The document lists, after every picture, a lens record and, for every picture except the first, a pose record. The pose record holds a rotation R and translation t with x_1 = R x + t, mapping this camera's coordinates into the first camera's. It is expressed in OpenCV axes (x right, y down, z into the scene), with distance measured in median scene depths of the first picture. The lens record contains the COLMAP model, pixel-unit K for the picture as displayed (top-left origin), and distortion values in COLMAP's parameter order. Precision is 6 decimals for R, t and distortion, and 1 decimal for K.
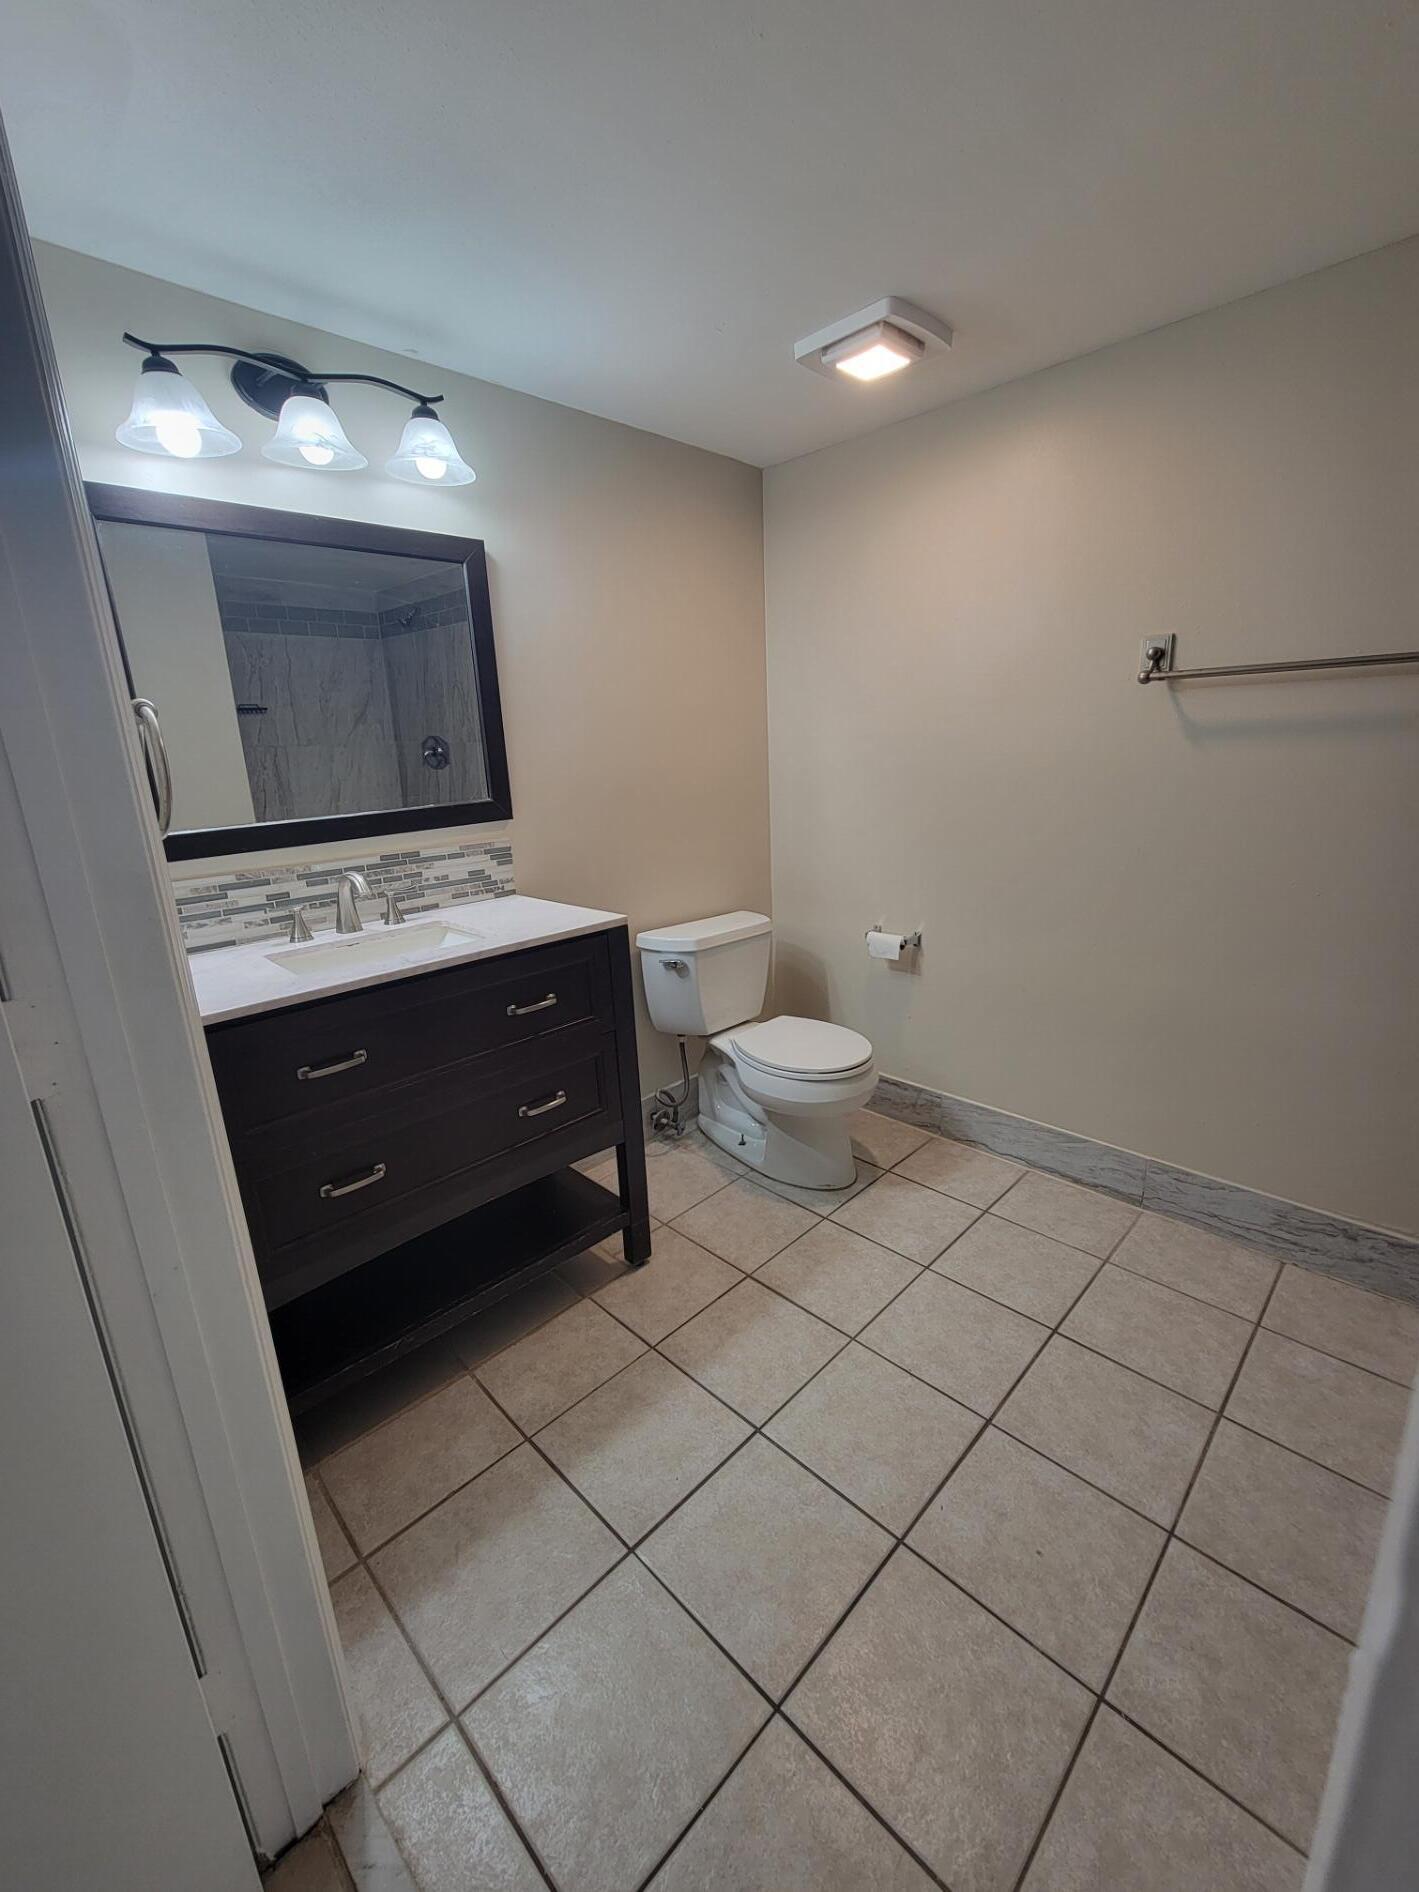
lens RADIAL K [[772.3, 0, 709.5], [0, 772.3, 946.0], [0, 0, 1]] dist [0.000297, 0.000003]
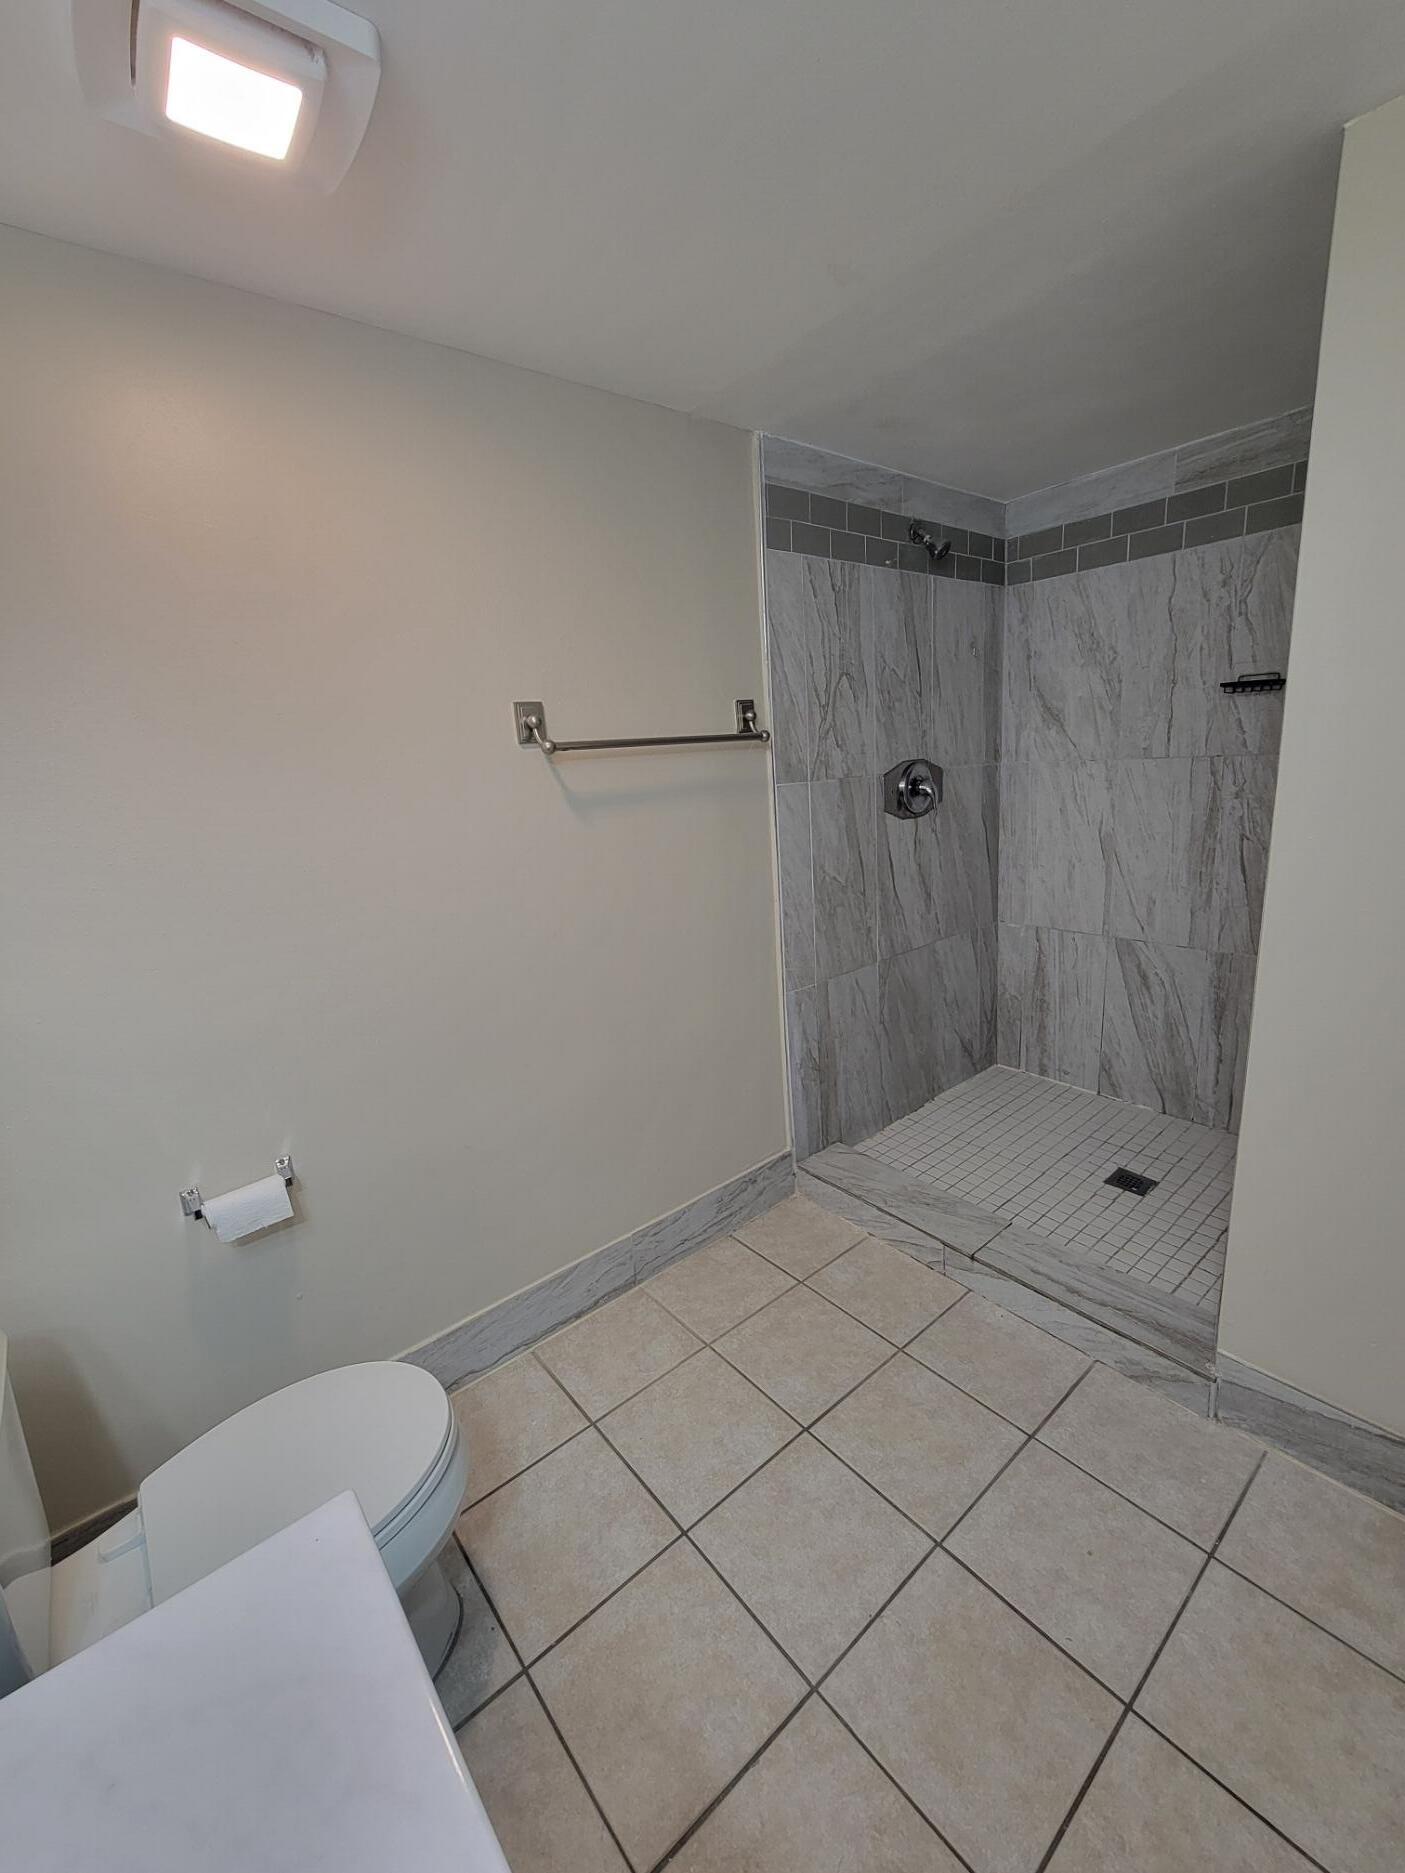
lens RADIAL K [[771.0, 0, 702.5], [0, 771.0, 936.5], [0, 0, 1]] dist [-0.001564, -0.000443]
pose [[0.092601, -0.203025, 0.974785, -0.296254], [0.321093, 0.932779, 0.163773, -0.208988], [-0.942509, 0.297831, 0.151567, 0.689347]]
